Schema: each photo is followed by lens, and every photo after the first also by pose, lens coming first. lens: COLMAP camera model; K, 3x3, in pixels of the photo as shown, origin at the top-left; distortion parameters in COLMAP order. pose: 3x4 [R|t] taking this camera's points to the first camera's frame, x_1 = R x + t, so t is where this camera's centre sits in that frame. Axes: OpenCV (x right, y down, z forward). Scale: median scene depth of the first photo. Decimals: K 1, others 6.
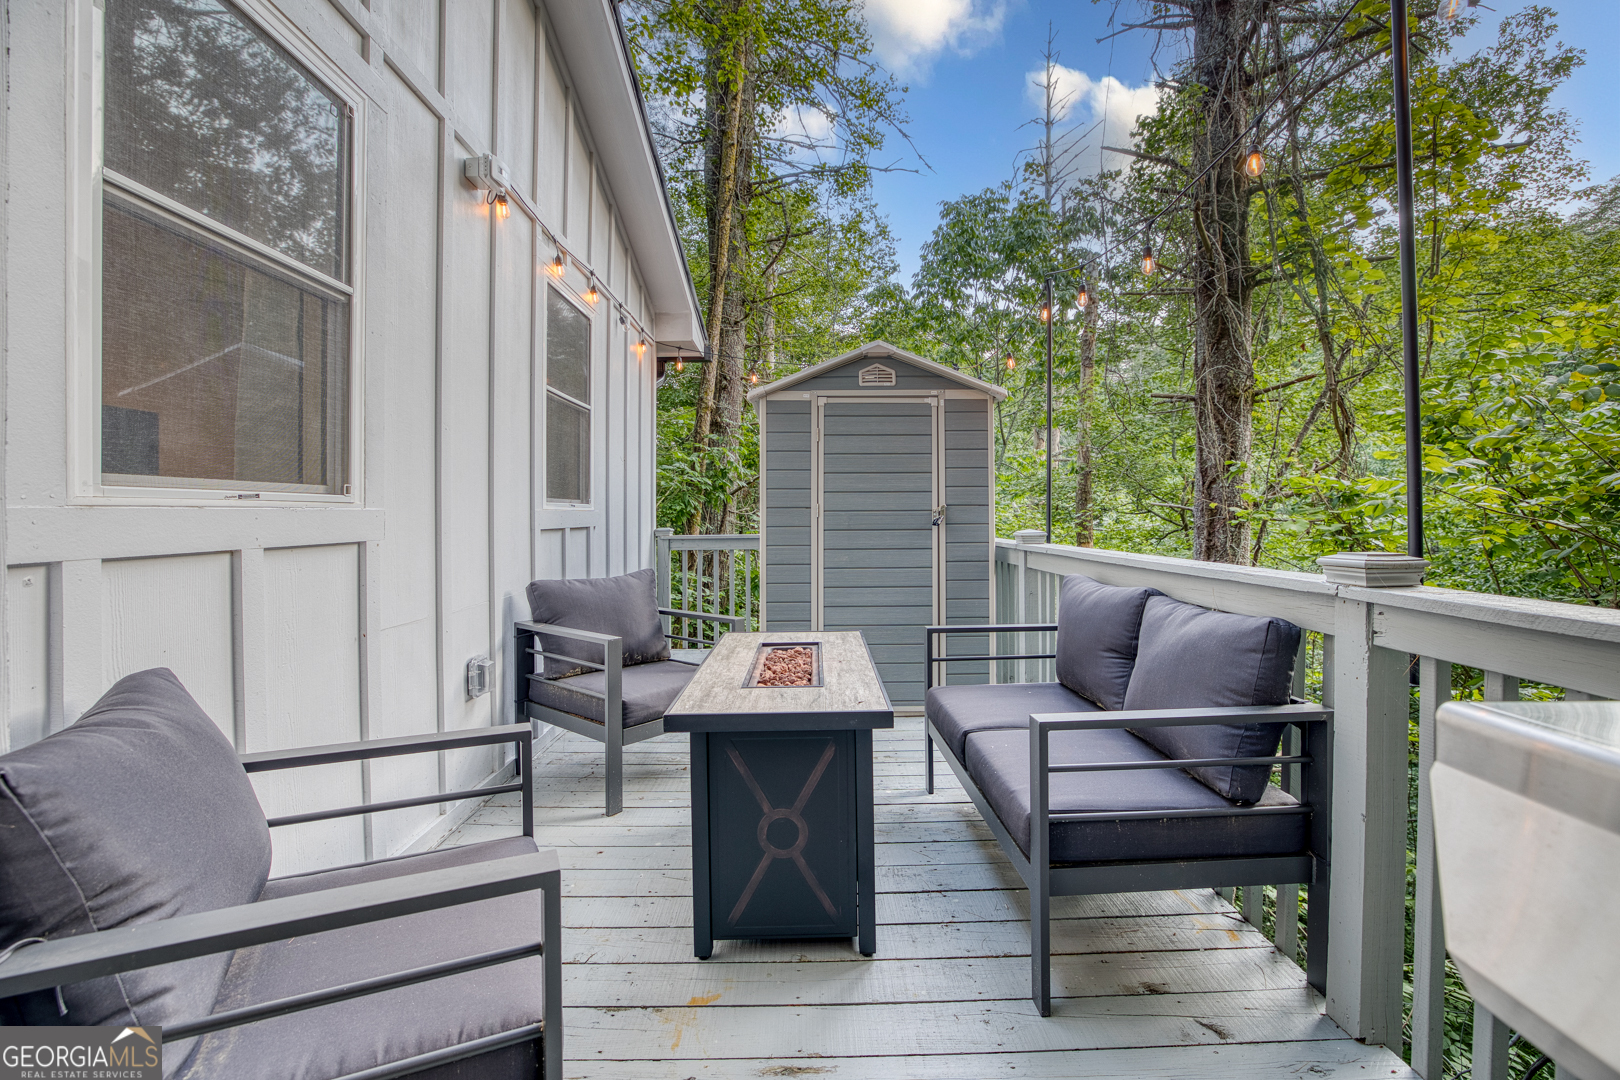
lens RADIAL K [[721.2, 0, 816.0], [0, 721.2, 519.1], [0, 0, 1]] dist [-0.052253, 0.020188]
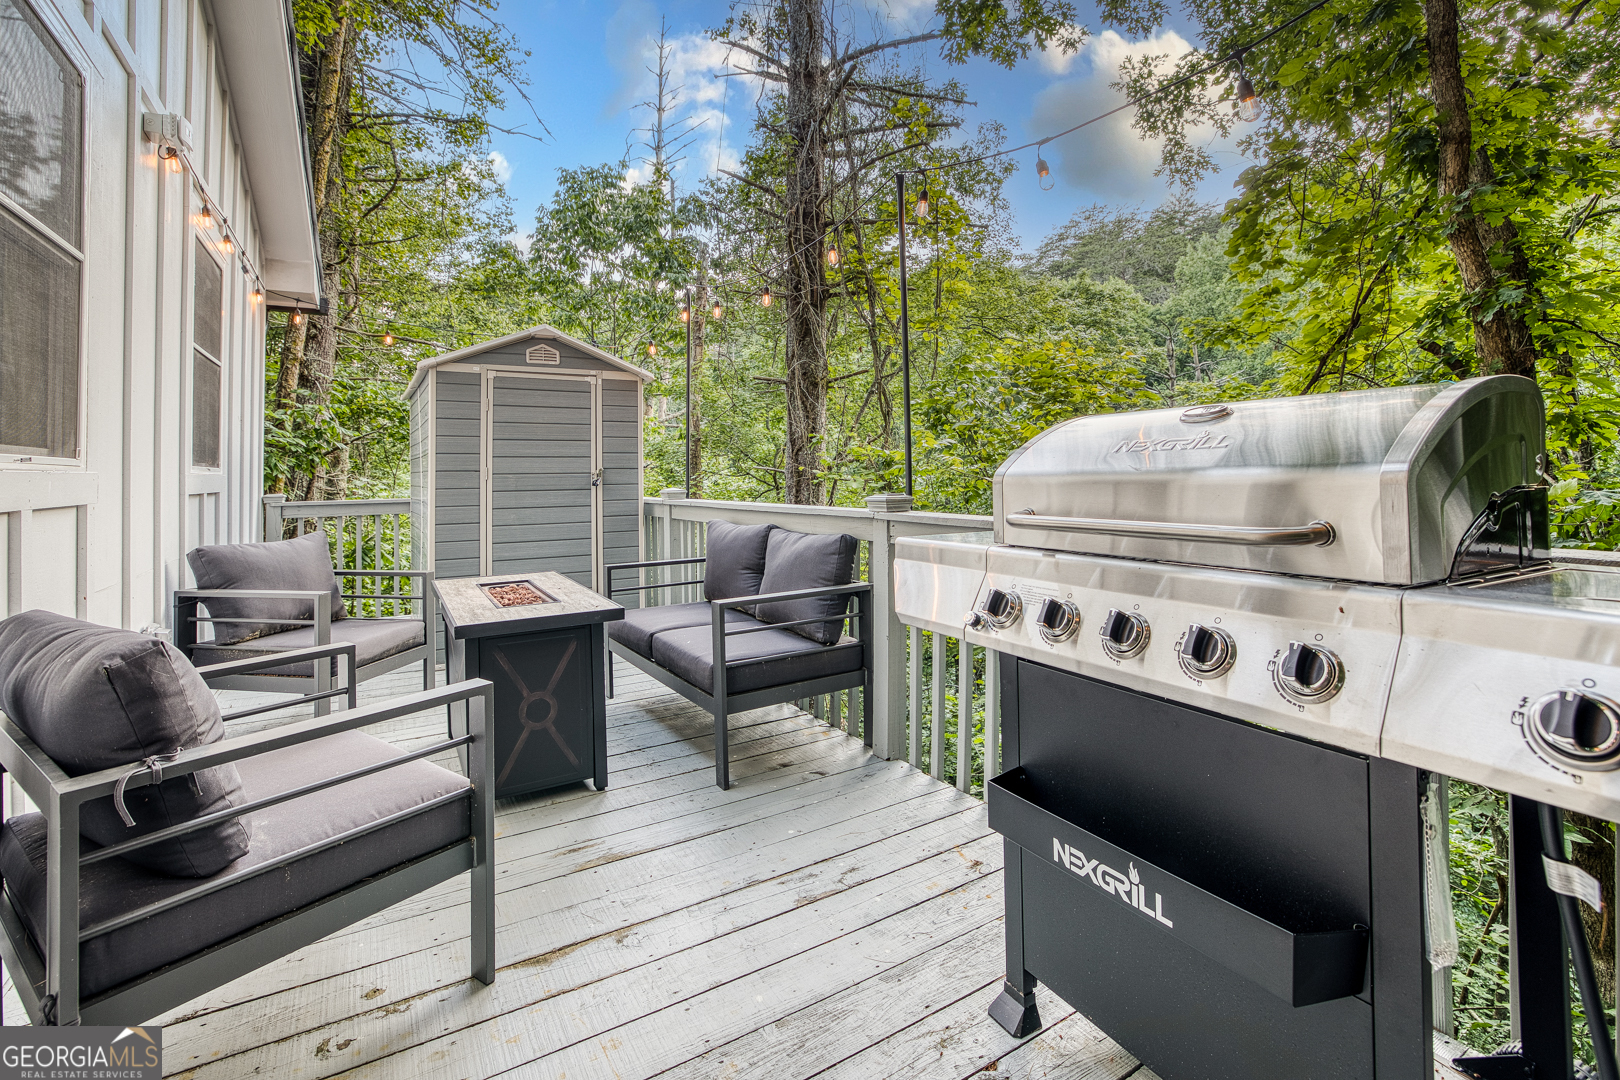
lens RADIAL K [[721.2, 0, 816.0], [0, 721.2, 519.1], [0, 0, 1]] dist [-0.052253, 0.020188]
pose [[0.857787, -0.035251, 0.512795, -0.098987], [0.009300, 0.998547, 0.053086, 0.003445], [-0.513921, -0.040767, 0.856868, -0.149641]]
